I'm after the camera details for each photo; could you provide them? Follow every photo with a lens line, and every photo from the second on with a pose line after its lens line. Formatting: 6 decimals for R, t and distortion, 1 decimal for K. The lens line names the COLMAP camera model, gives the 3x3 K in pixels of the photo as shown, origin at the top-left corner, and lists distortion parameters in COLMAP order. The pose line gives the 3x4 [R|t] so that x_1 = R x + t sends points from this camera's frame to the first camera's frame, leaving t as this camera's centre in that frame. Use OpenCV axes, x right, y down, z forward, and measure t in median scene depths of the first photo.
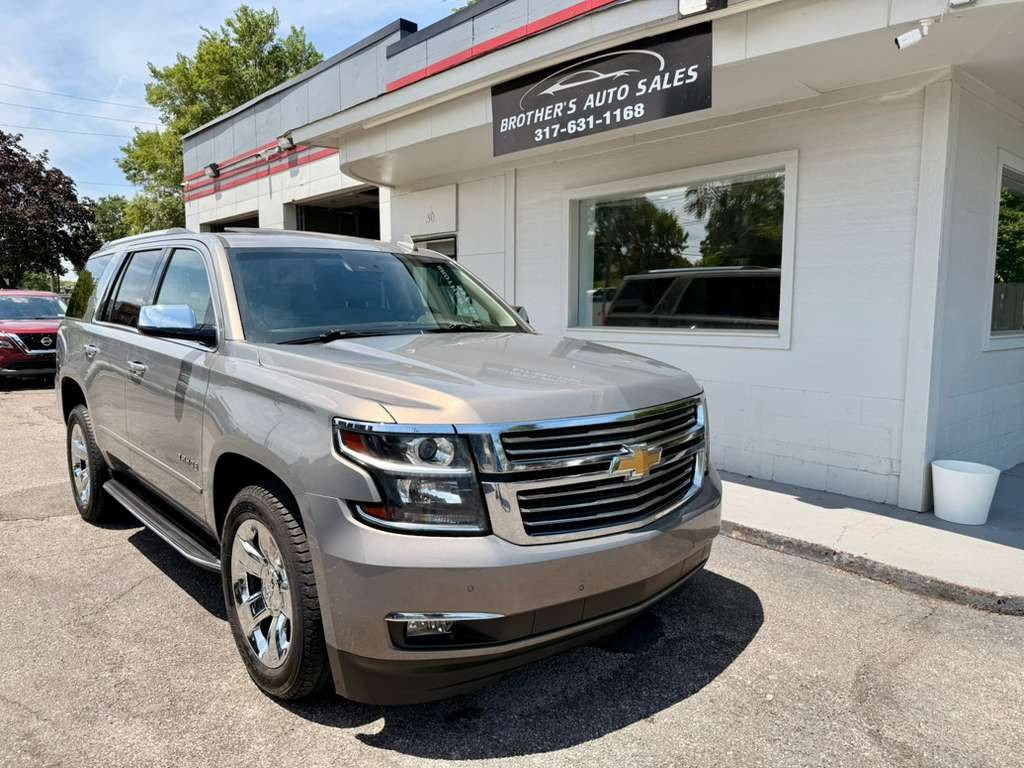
lens RADIAL K [[724.6, 0, 516.1], [0, 724.6, 386.6], [0, 0, 1]] dist [0.016232, -0.025069]
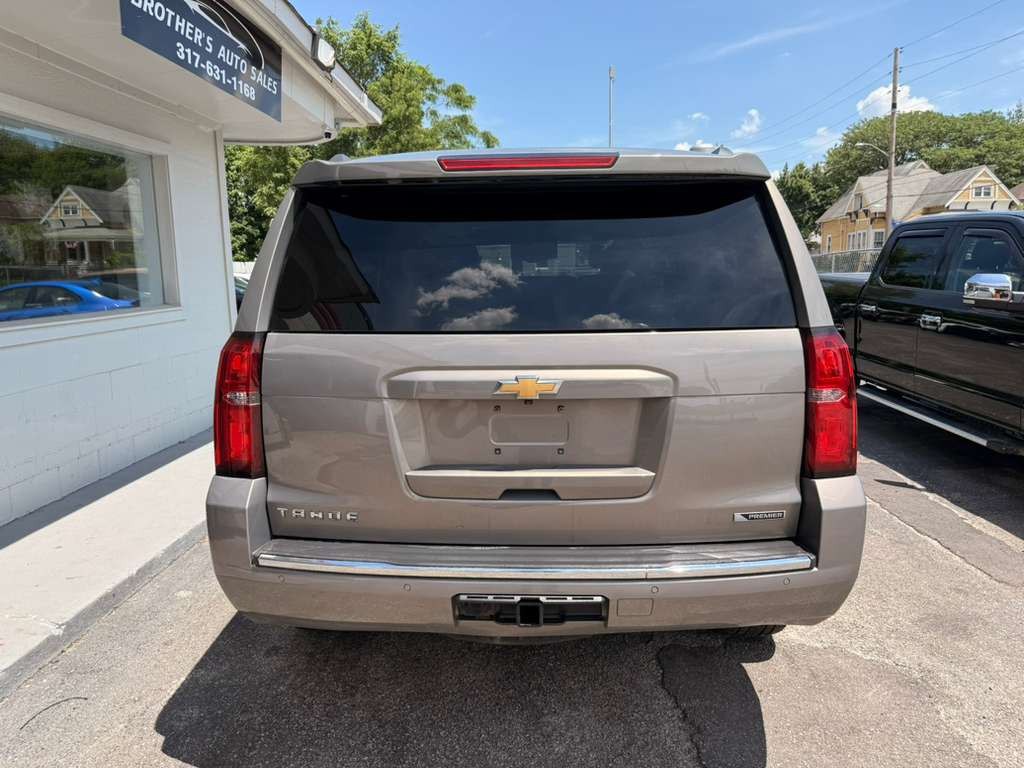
lens RADIAL K [[724.6, 0, 517.2], [0, 724.6, 382.8], [0, 0, 1]] dist [0.016232, -0.025069]
pose [[-0.719216, -0.101346, 0.687356, -0.836611], [0.087905, 0.968081, 0.234717, -0.185163], [-0.689203, 0.229234, -0.687350, 1.503364]]
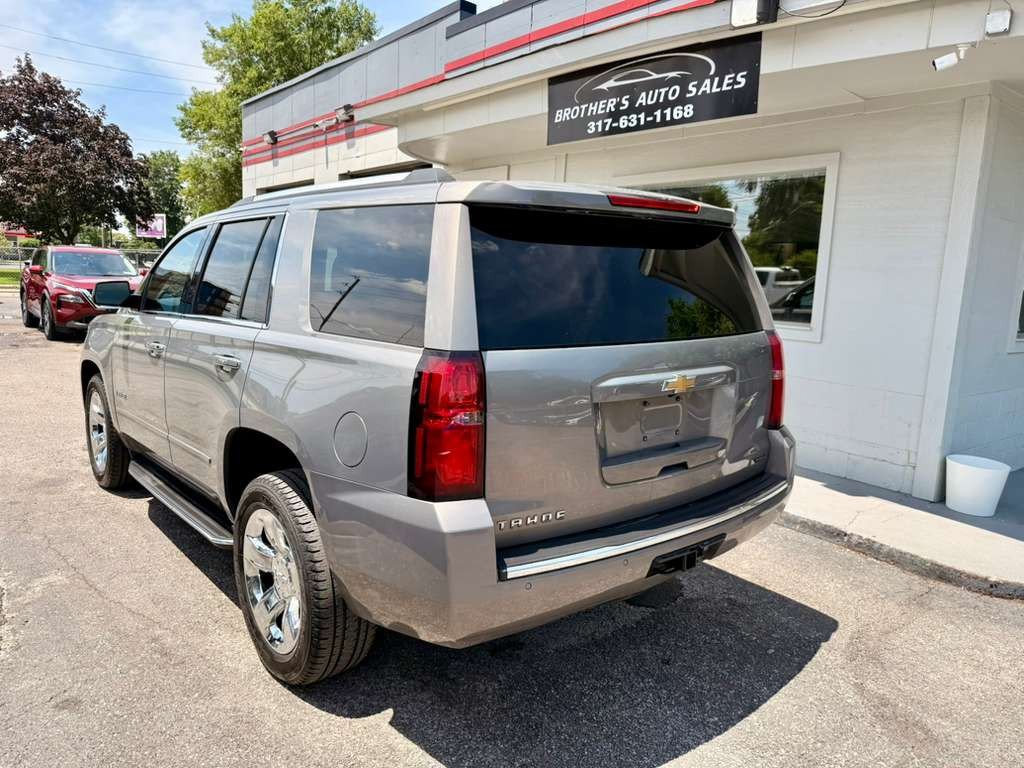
lens RADIAL K [[724.6, 0, 511.5], [0, 724.6, 389.0], [0, 0, 1]] dist [0.016232, -0.025069]
pose [[0.997464, 0.047717, -0.052816, -0.012032], [-0.045234, 0.997859, 0.047242, -0.014043], [0.054957, -0.044733, 0.997486, -0.085311]]
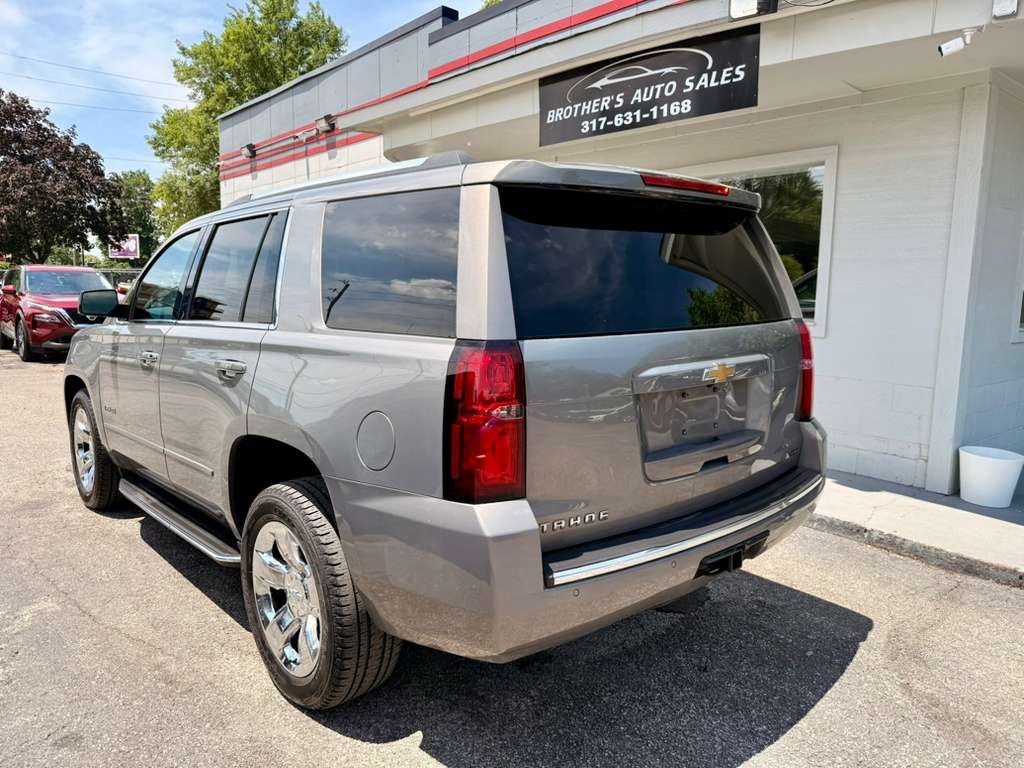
lens RADIAL K [[724.6, 0, 513.9], [0, 724.6, 386.2], [0, 0, 1]] dist [0.016232, -0.025069]
pose [[0.999540, 0.018193, -0.024263, -0.043881], [-0.017548, 0.999494, 0.026518, -0.001465], [0.024734, -0.026080, 0.999354, -0.058694]]
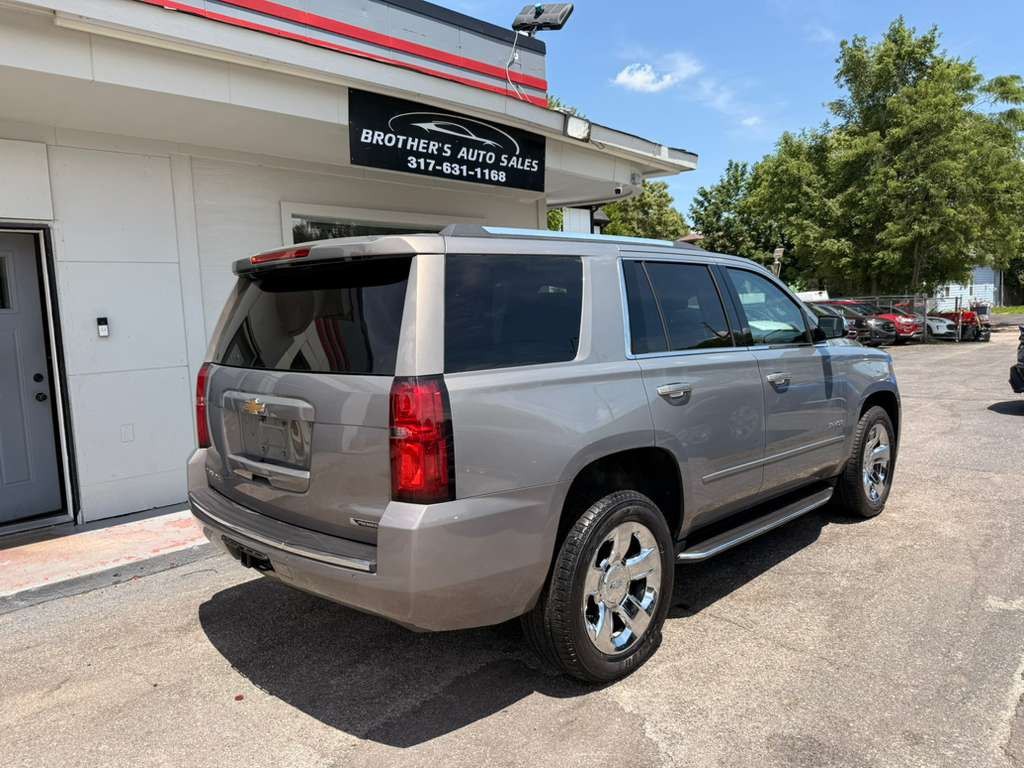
lens RADIAL K [[724.6, 0, 510.1], [0, 724.6, 385.8], [0, 0, 1]] dist [0.016232, -0.025069]
pose [[-0.051492, -0.104674, 0.993173, -1.157384], [0.144554, 0.983237, 0.111122, -0.143920], [-0.988156, 0.149289, -0.035498, 1.057430]]
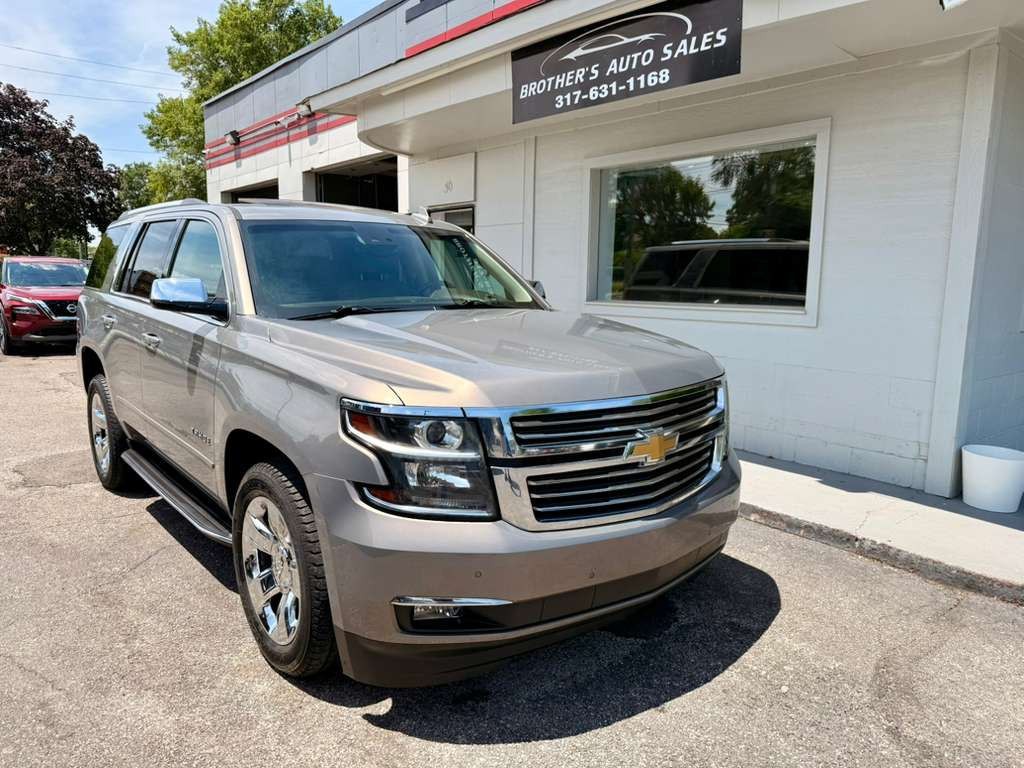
lens RADIAL K [[724.6, 0, 505.2], [0, 724.6, 386.7], [0, 0, 1]] dist [0.016232, -0.025069]
pose [[0.999064, 0.014406, -0.040782, 0.004367], [-0.012691, 0.999037, 0.041997, -0.007553], [0.041348, -0.041440, 0.998285, 0.014619]]
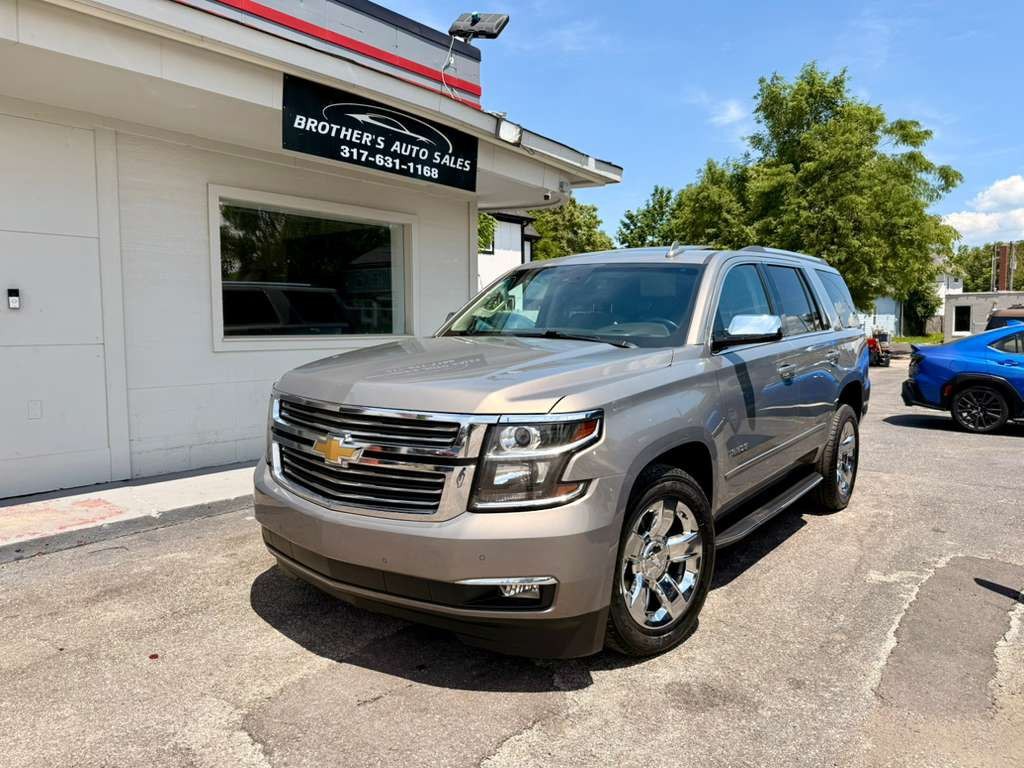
lens RADIAL K [[724.6, 0, 511.5], [0, 724.6, 384.5], [0, 0, 1]] dist [0.016232, -0.025069]
pose [[-0.150559, -0.085898, 0.984862, -1.187494], [0.104098, 0.989302, 0.102199, -0.108894], [-0.983105, 0.117910, -0.140006, 1.061879]]
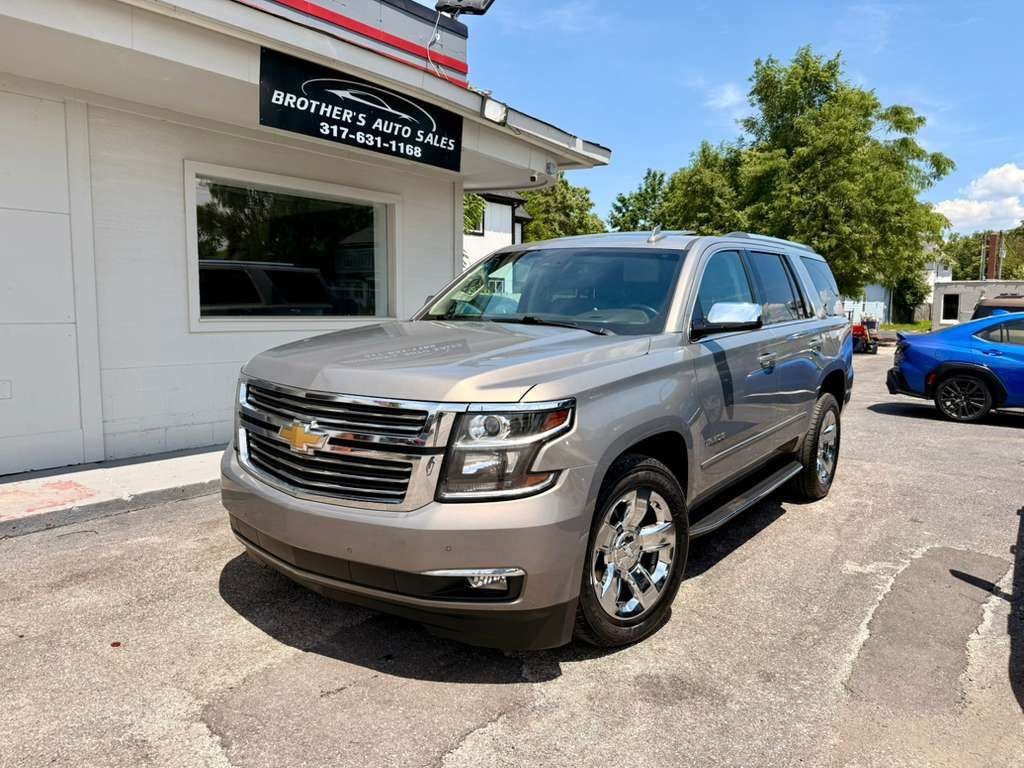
lens RADIAL K [[724.6, 0, 511.7], [0, 724.6, 386.7], [0, 0, 1]] dist [0.016232, -0.025069]
pose [[-0.162690, -0.114456, 0.980016, -1.176375], [0.091189, 0.987254, 0.130440, -0.109646], [-0.982454, 0.110588, -0.150179, 1.045137]]
